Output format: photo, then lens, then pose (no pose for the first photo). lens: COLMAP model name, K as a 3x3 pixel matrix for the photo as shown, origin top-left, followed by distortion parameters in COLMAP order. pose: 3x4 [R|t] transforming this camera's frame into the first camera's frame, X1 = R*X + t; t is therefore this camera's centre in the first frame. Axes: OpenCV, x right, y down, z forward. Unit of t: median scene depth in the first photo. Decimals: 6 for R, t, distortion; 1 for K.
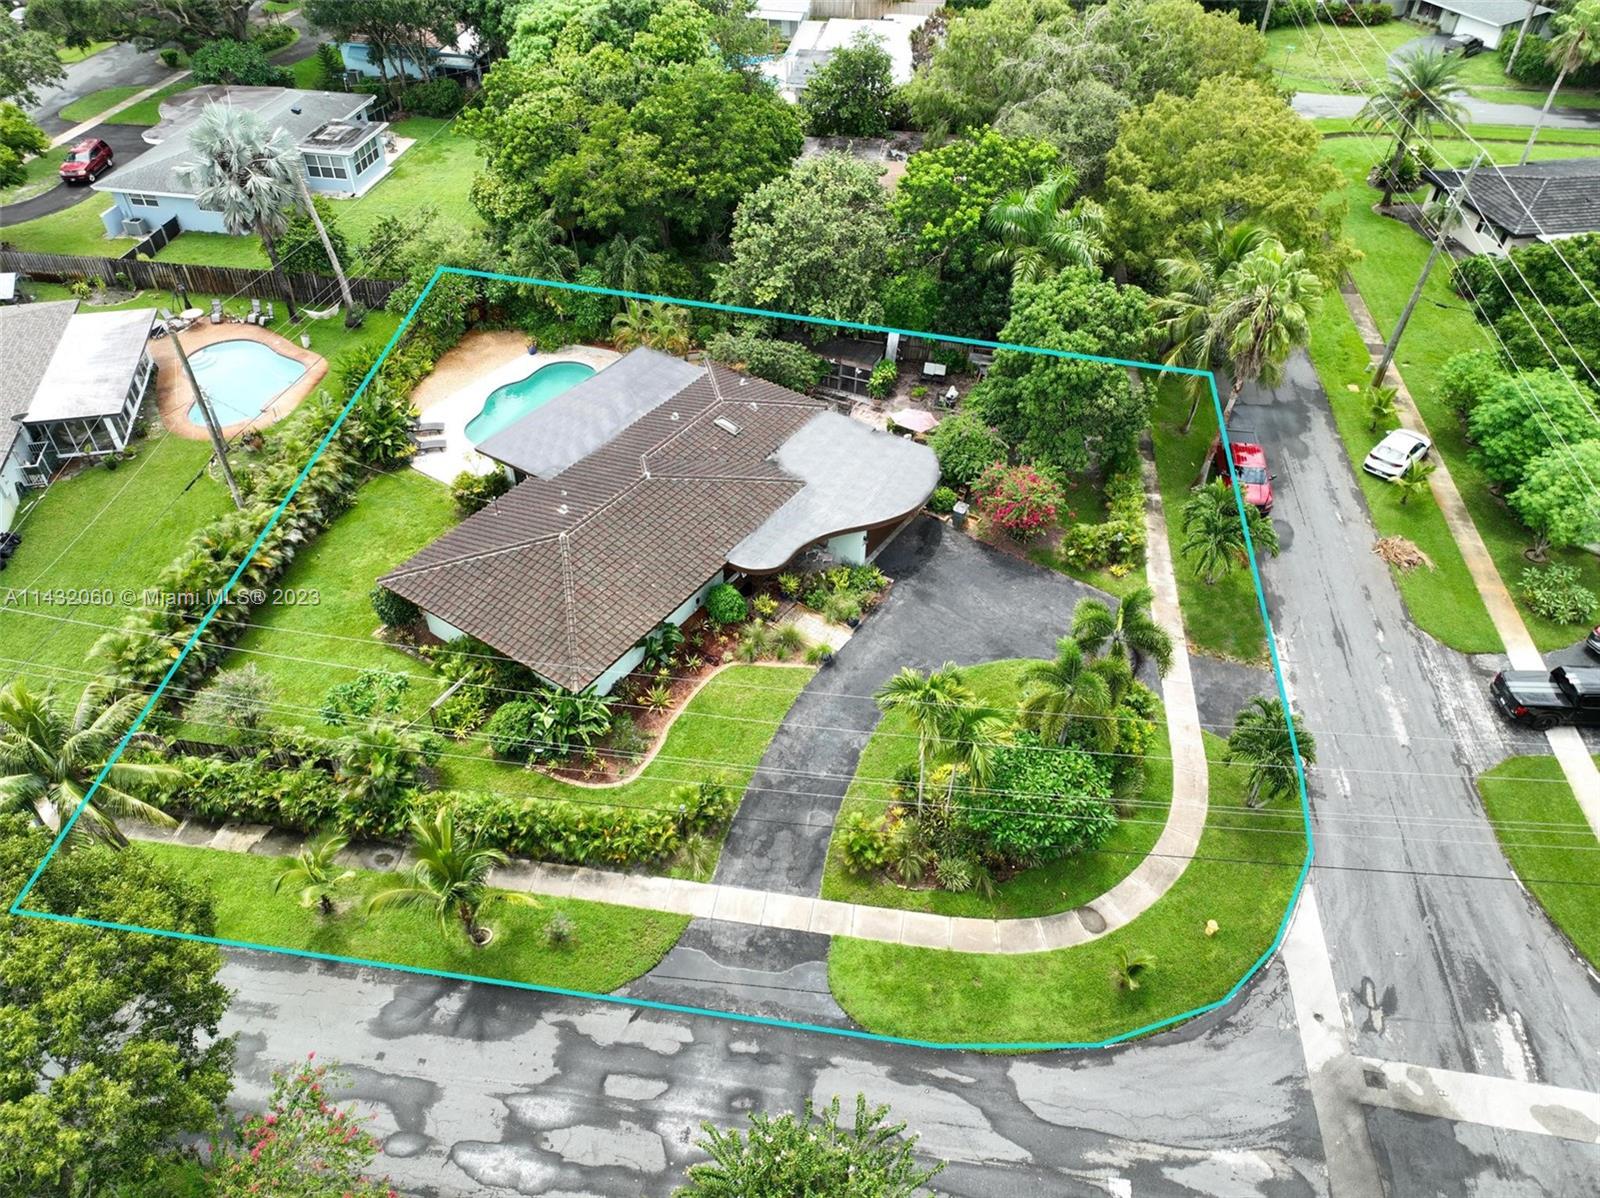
lens RADIAL K [[1123.9, 0, 795.7], [0, 1123.9, 603.2], [0, 0, 1]] dist [0.007630, 0.011299]
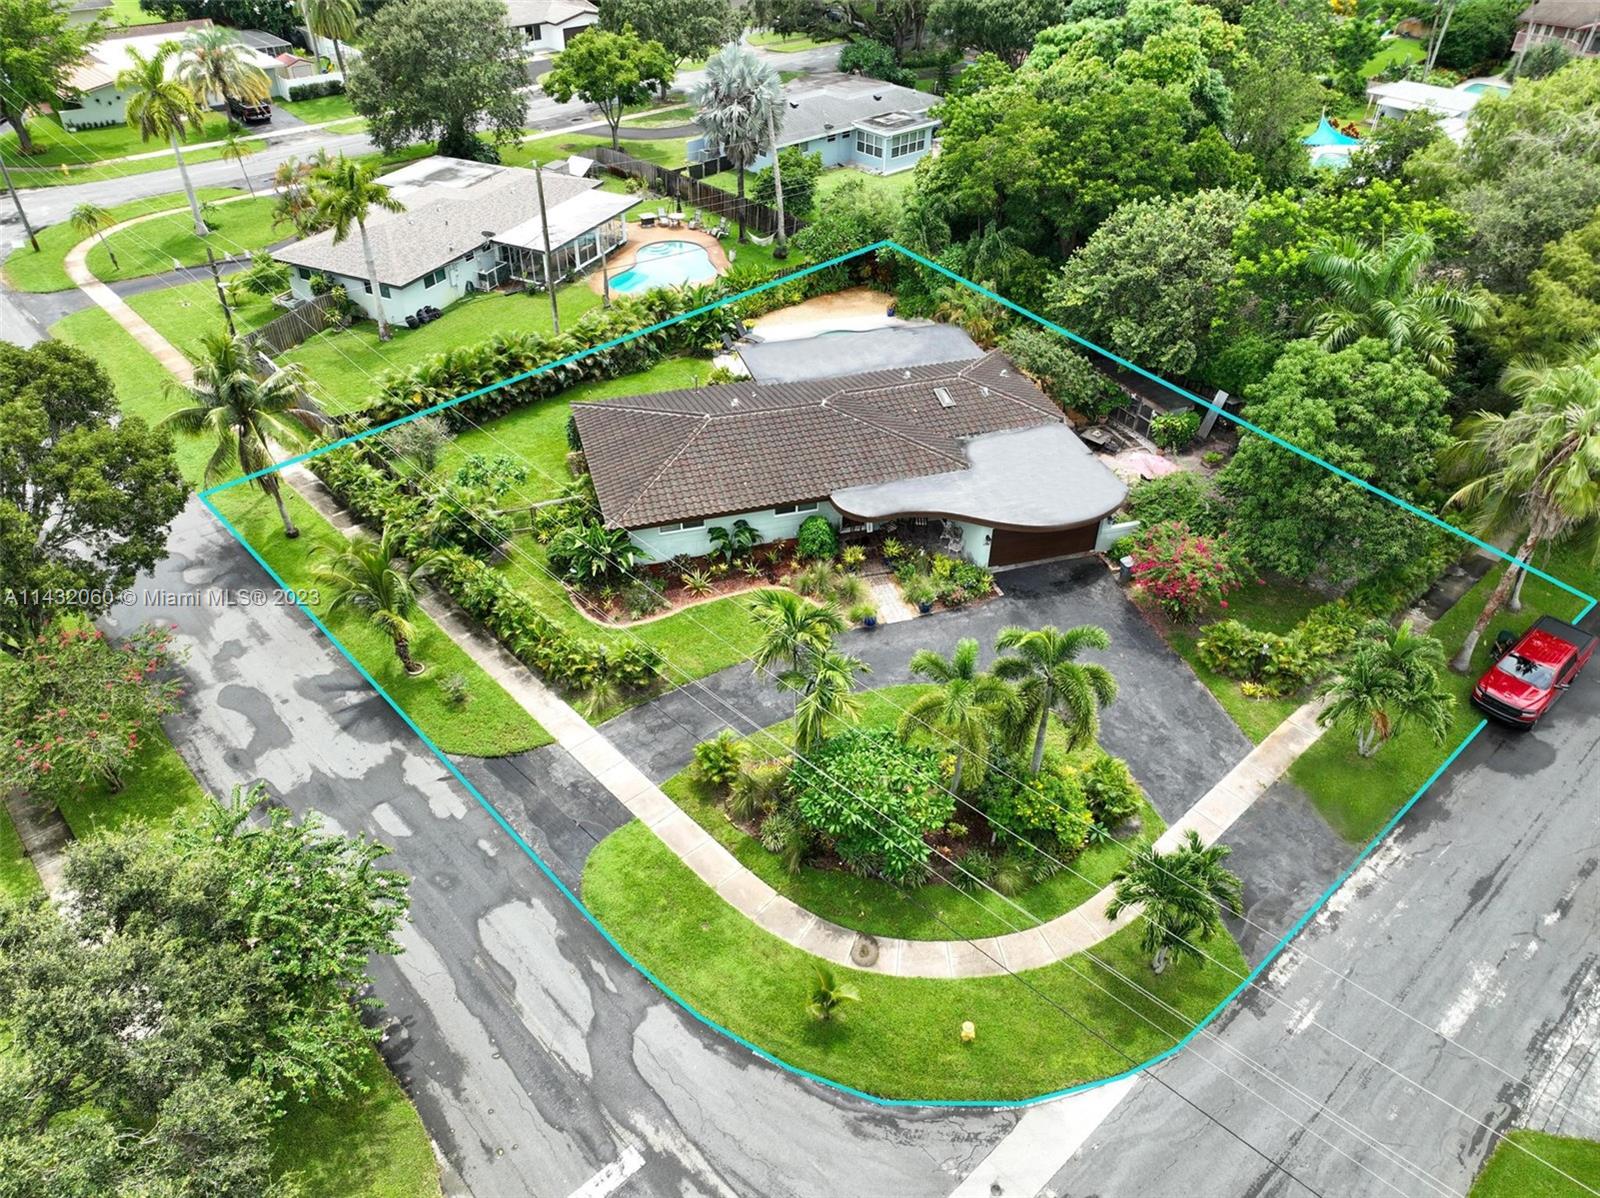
lens RADIAL K [[1123.9, 0, 798.2], [0, 1123.9, 595.7], [0, 0, 1]] dist [0.007630, 0.011299]
pose [[0.776358, 0.378481, -0.504004, 0.431362], [-0.420582, 0.906655, 0.032995, 0.021125], [0.469445, 0.186359, 0.863071, 0.139962]]
